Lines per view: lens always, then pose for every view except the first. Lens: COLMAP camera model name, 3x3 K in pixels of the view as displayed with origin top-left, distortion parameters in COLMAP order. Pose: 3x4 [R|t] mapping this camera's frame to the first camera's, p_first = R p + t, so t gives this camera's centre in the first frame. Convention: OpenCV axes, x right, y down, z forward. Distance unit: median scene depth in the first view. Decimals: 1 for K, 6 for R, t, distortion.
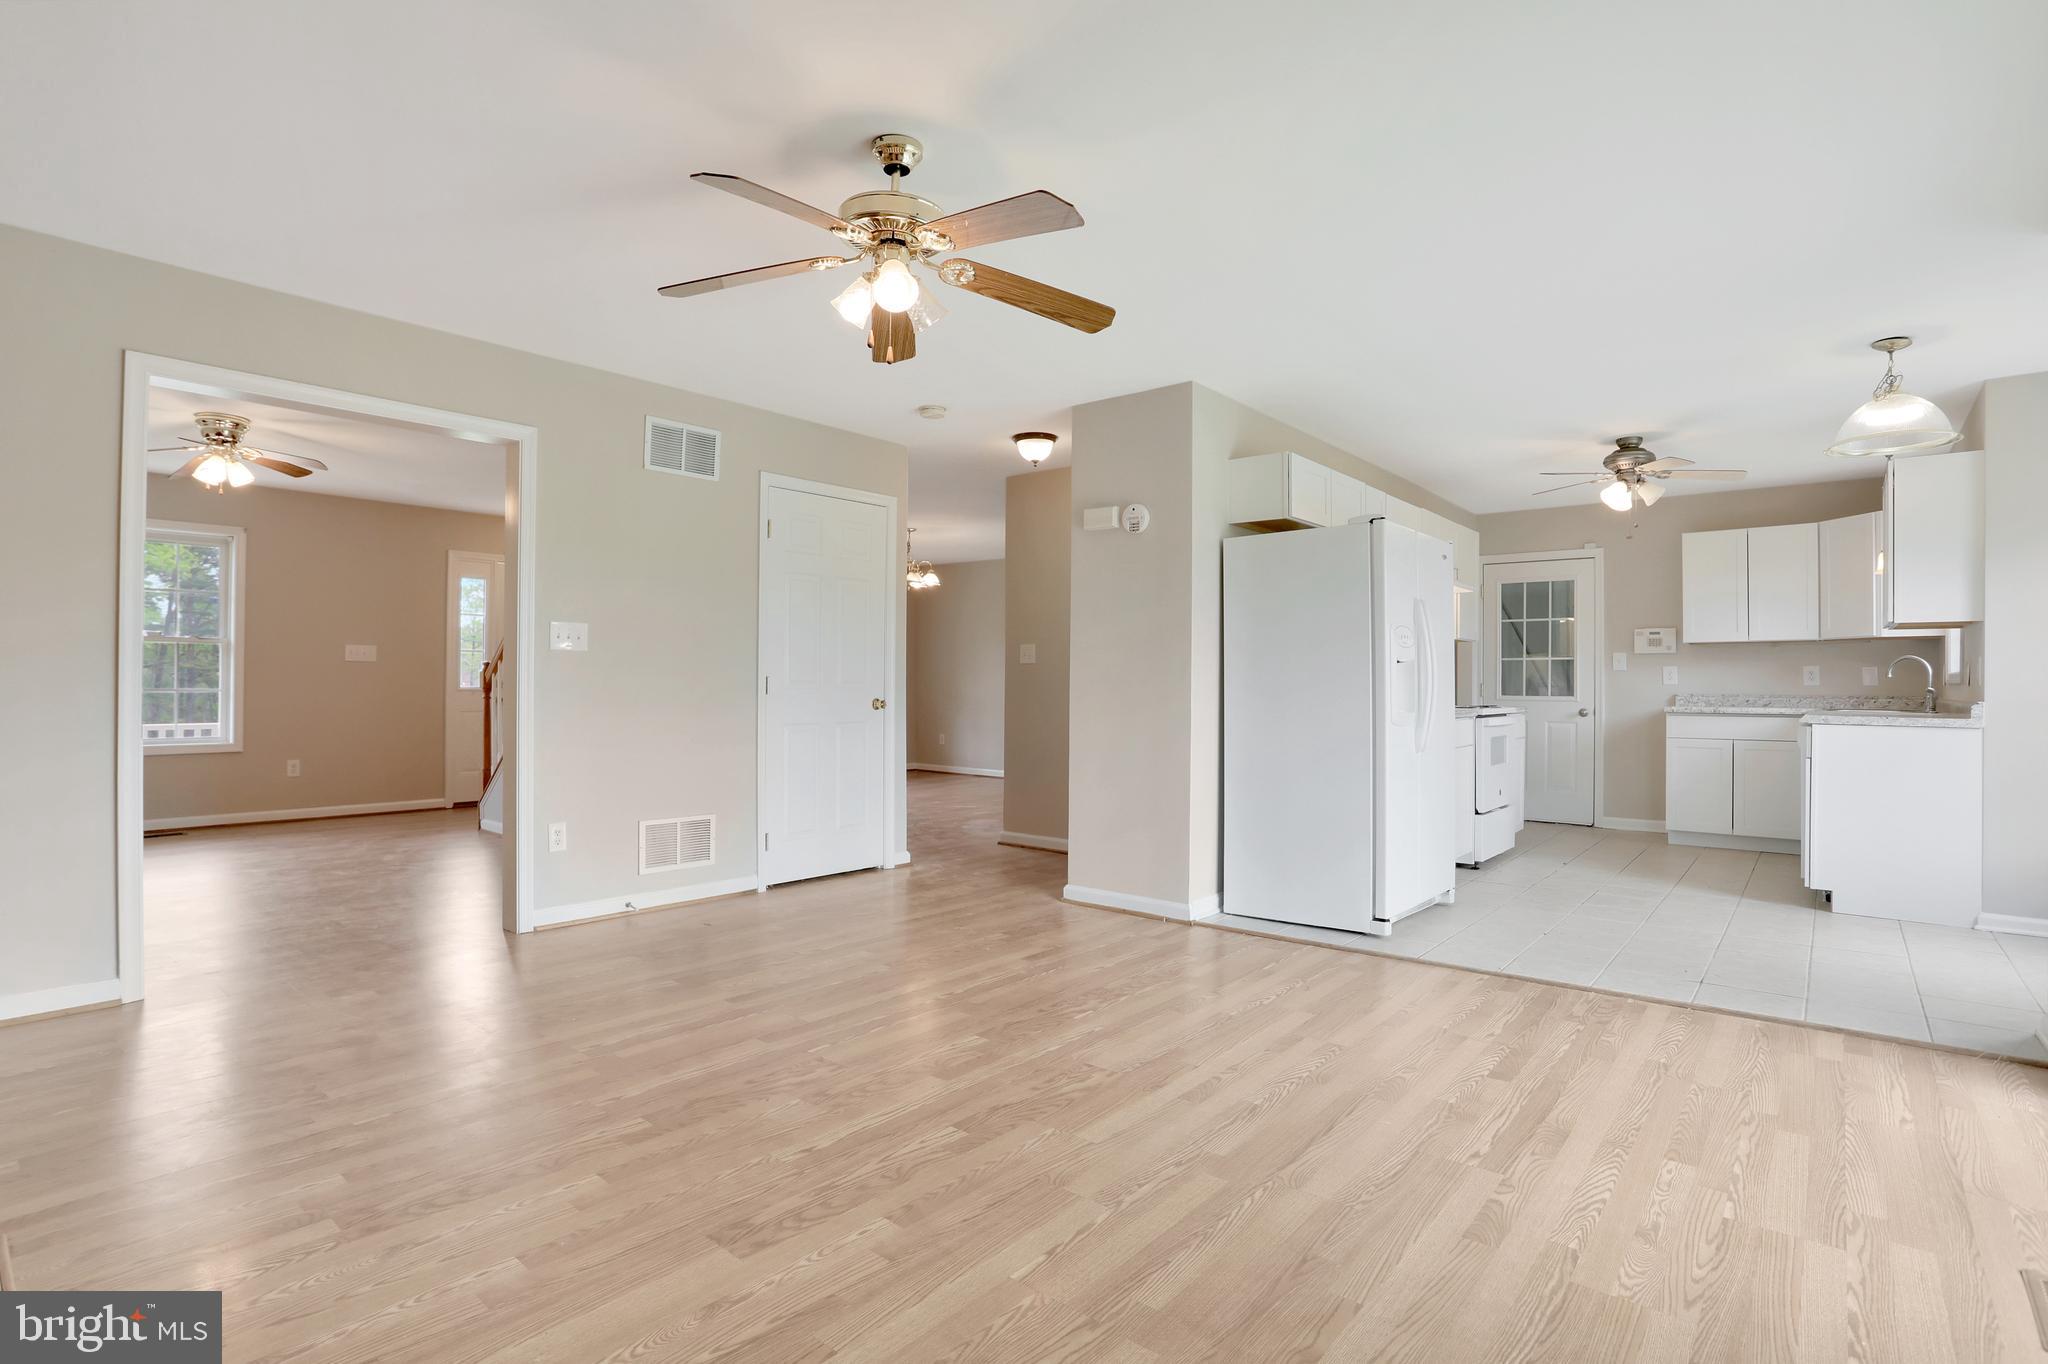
lens RADIAL K [[998.5, 0, 1019.0], [0, 998.5, 684.9], [0, 0, 1]] dist [-0.058894, 0.019929]
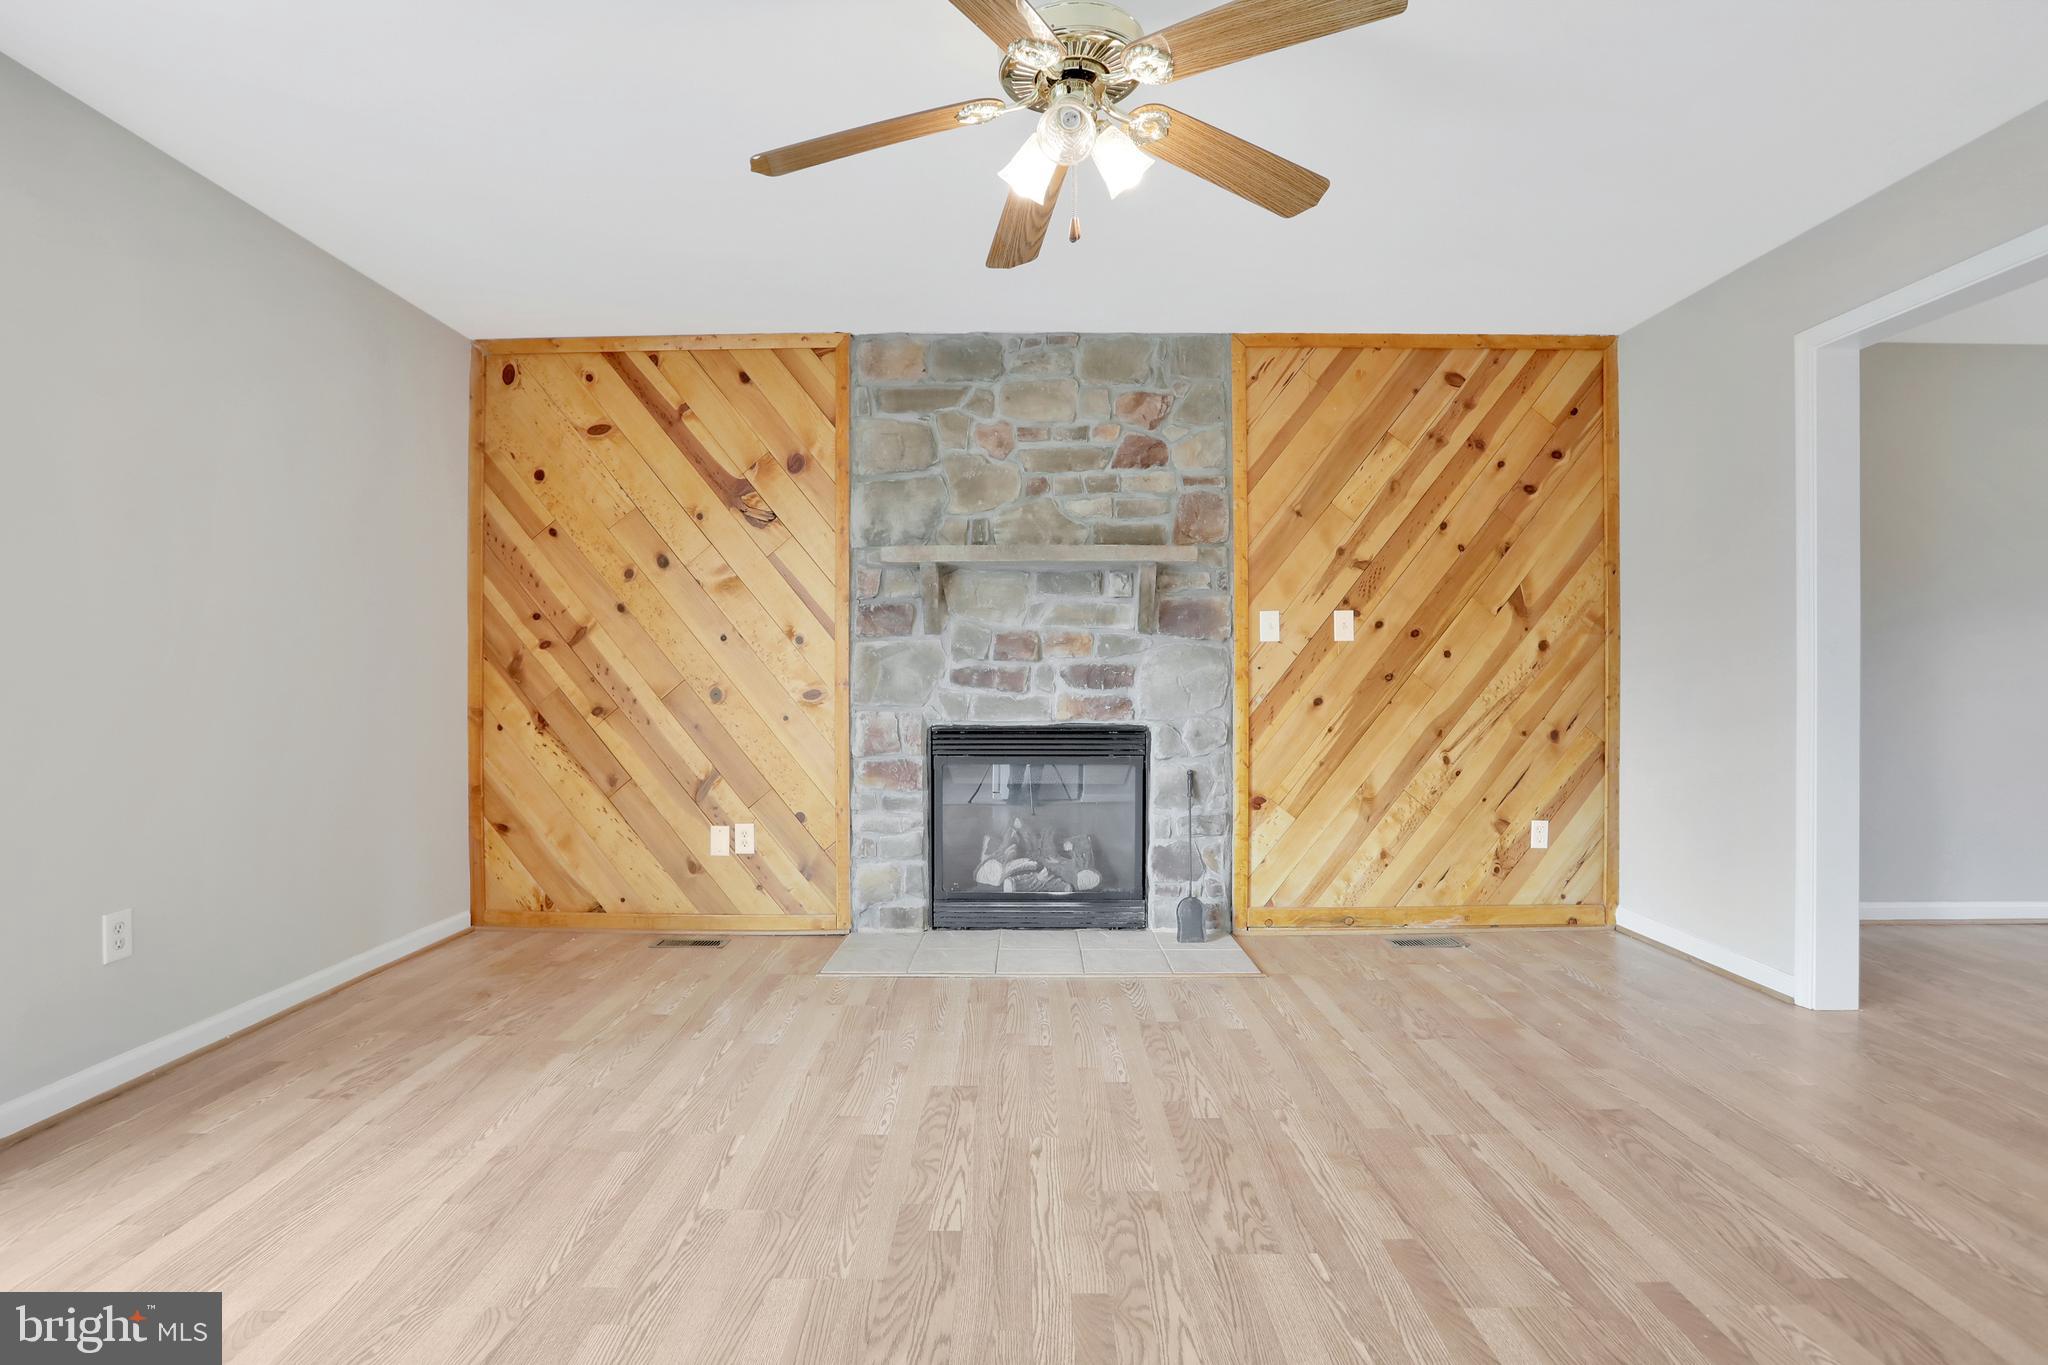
lens RADIAL K [[998.5, 0, 1007.2], [0, 998.5, 676.5], [0, 0, 1]] dist [-0.058894, 0.019929]
pose [[-0.771275, -0.004740, -0.636484, 0.408388], [-0.003533, 0.999989, -0.003166, 0.007889], [0.636492, -0.000194, -0.771283, 1.653988]]
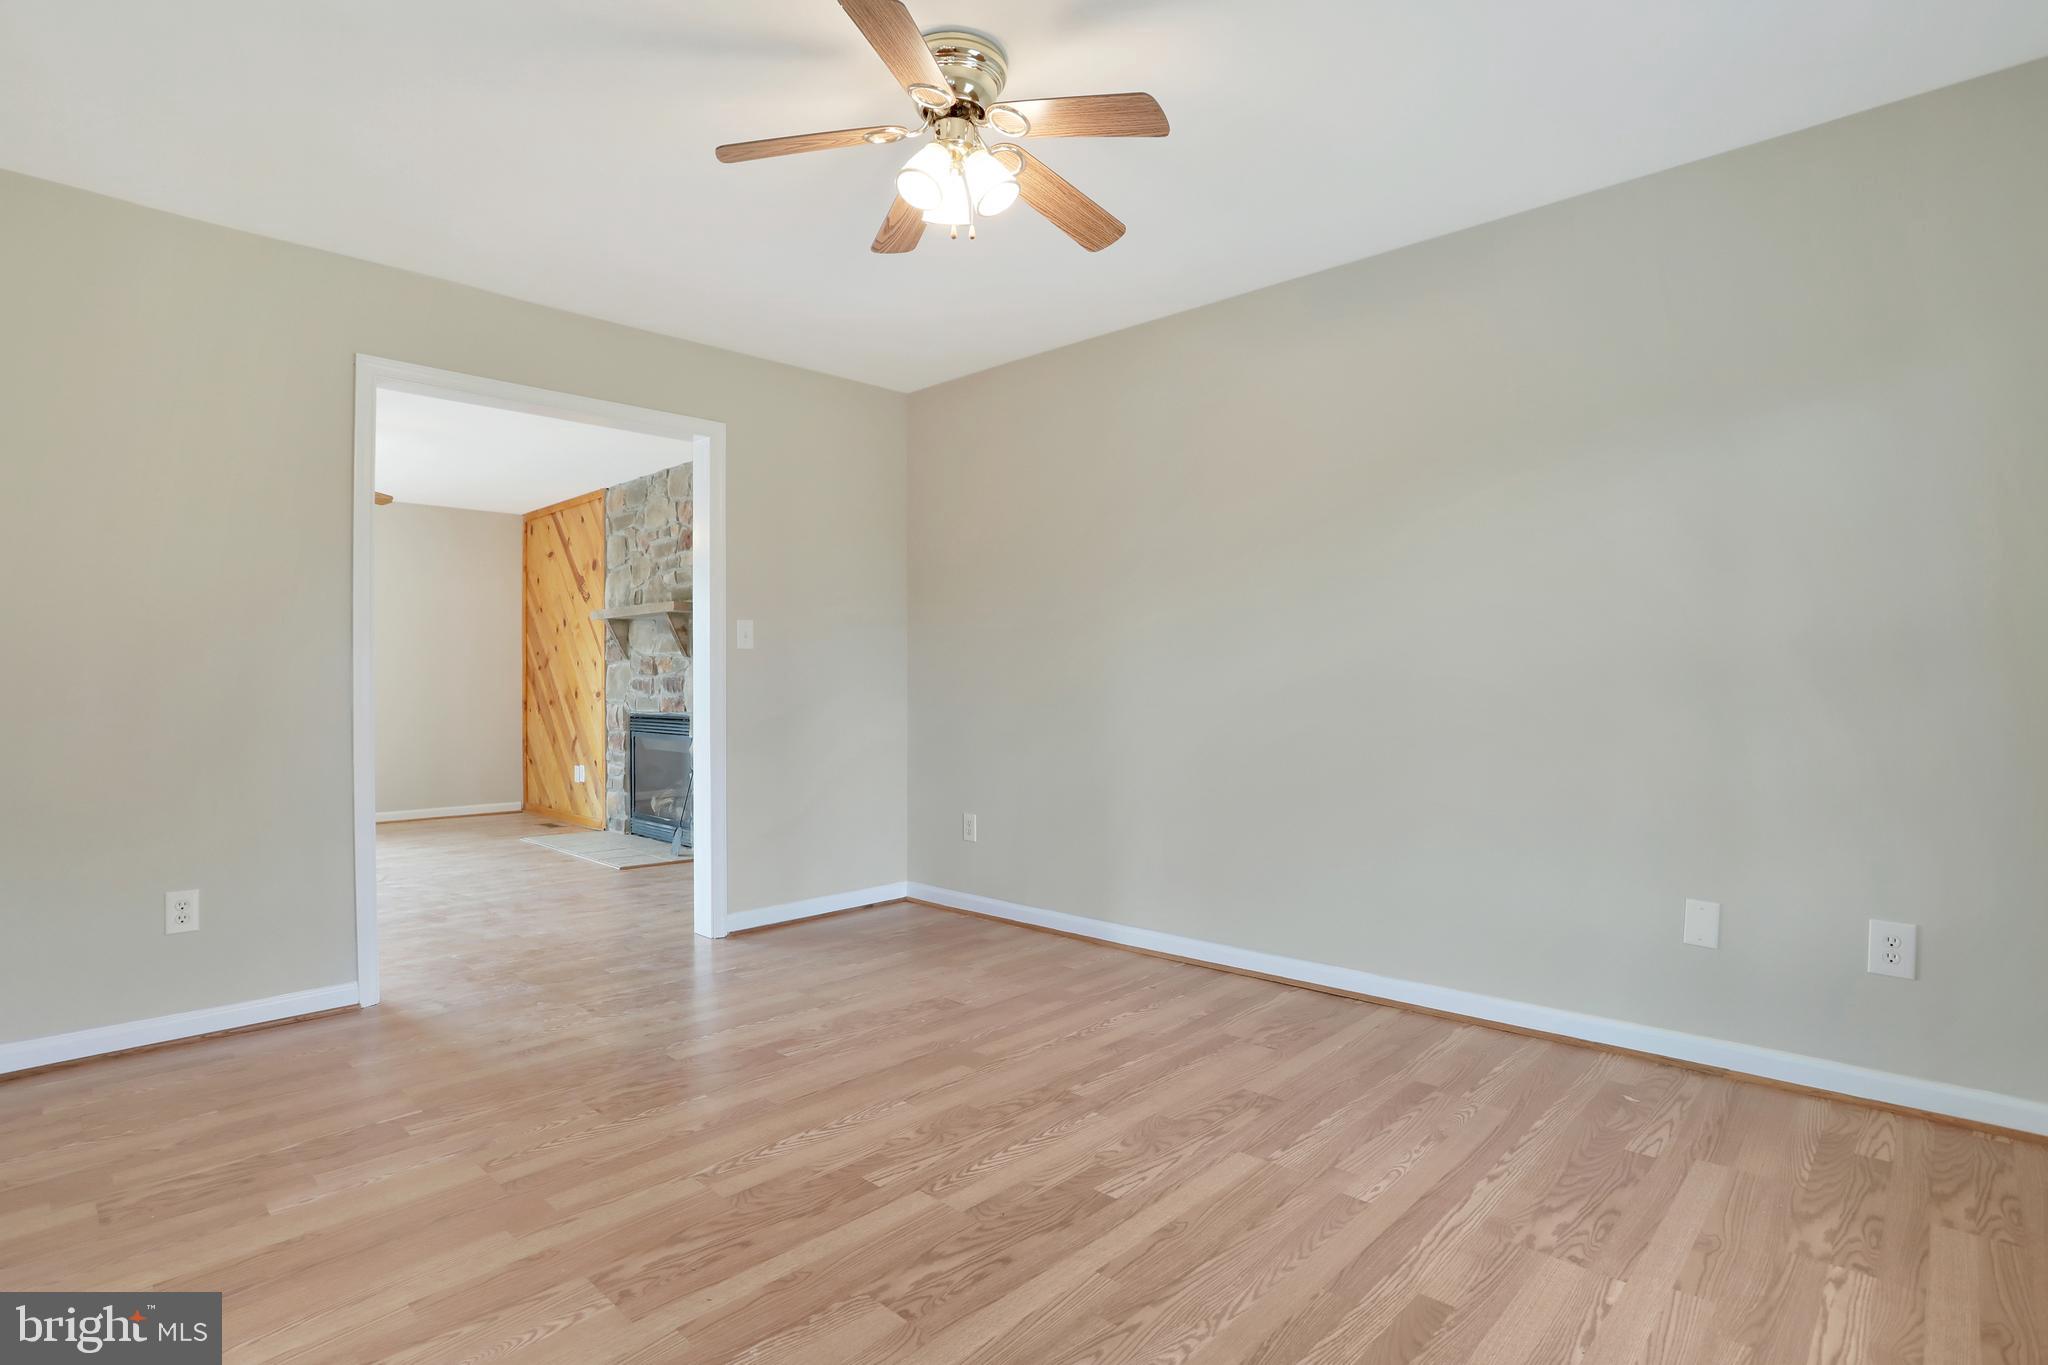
lens RADIAL K [[998.5, 0, 1029.8], [0, 998.5, 677.9], [0, 0, 1]] dist [-0.058894, 0.019929]
pose [[-0.998794, 0.000366, 0.049101, -1.912432], [0.000418, 0.999999, 0.001044, -0.019189], [-0.049101, 0.001063, -0.998793, 3.082406]]
